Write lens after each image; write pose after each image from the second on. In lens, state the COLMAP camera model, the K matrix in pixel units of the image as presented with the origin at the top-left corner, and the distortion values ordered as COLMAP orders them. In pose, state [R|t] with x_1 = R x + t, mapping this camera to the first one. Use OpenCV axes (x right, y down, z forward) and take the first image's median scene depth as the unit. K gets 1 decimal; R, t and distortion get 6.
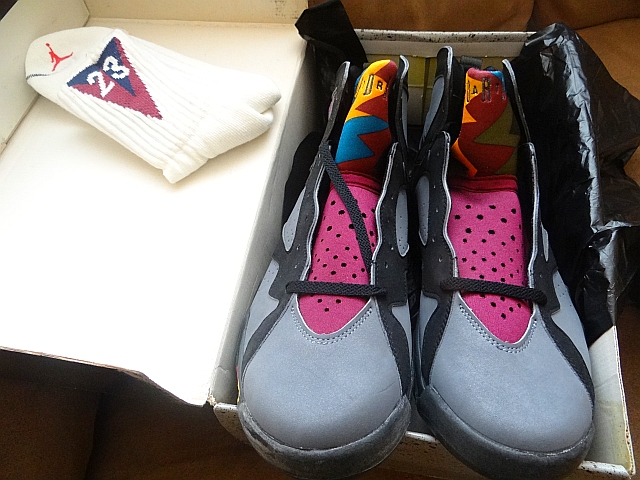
lens RADIAL K [[493.4, 0, 320.0], [0, 493.4, 240.0], [0, 0, 1]] dist [-0.005971, -0.003232]
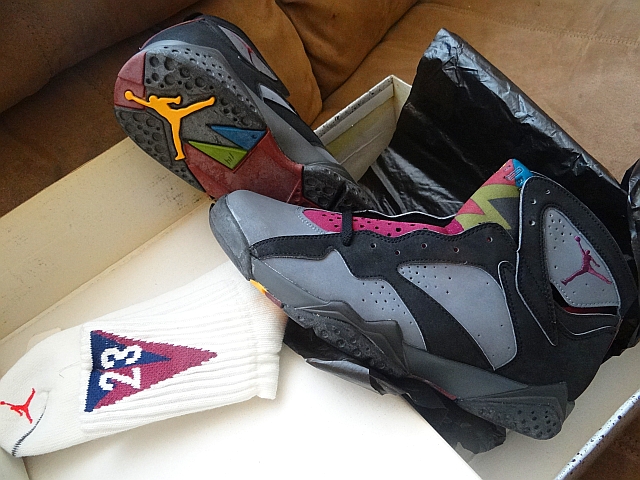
lens RADIAL K [[493.4, 0, 320.0], [0, 493.4, 240.0], [0, 0, 1]] dist [-0.005971, -0.003232]
pose [[0.666803, -0.626819, 0.403076, -0.411952], [0.697722, 0.715128, -0.042144, -0.217850], [-0.261835, 0.309337, 0.914195, 0.053838]]
